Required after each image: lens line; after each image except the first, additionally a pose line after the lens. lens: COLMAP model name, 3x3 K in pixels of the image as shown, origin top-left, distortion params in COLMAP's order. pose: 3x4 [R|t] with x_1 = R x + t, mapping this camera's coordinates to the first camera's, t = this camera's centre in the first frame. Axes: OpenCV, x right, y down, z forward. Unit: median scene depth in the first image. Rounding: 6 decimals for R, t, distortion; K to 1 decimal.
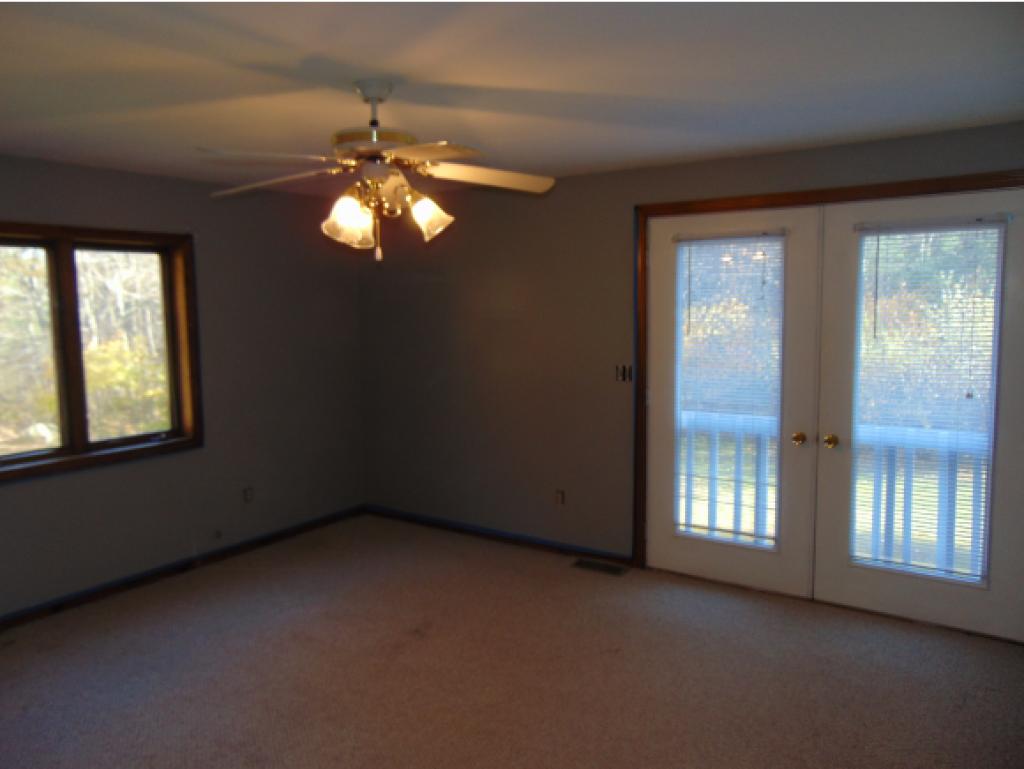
lens RADIAL K [[772.2, 0, 508.0], [0, 772.2, 377.1], [0, 0, 1]] dist [-0.040883, 0.060640]
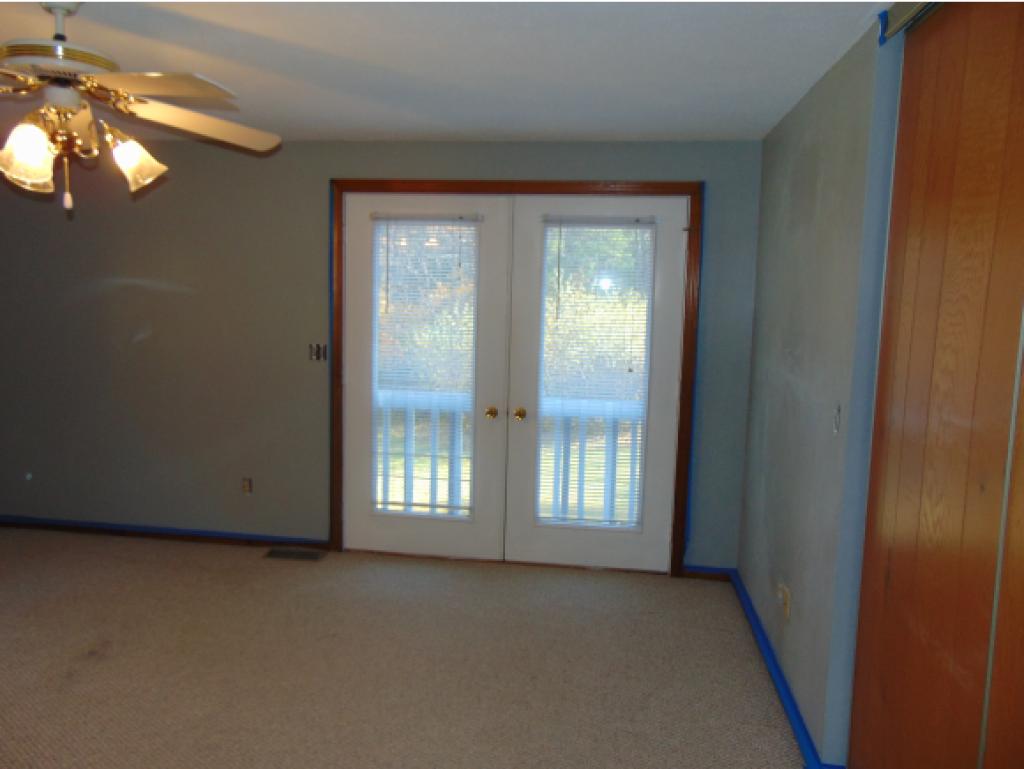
lens RADIAL K [[772.2, 0, 509.6], [0, 772.2, 379.9], [0, 0, 1]] dist [-0.040883, 0.060640]
pose [[0.883784, -0.012835, 0.467720, -0.102535], [0.004282, 0.999804, 0.019346, 0.013801], [-0.467876, -0.015095, 0.883665, 0.038272]]
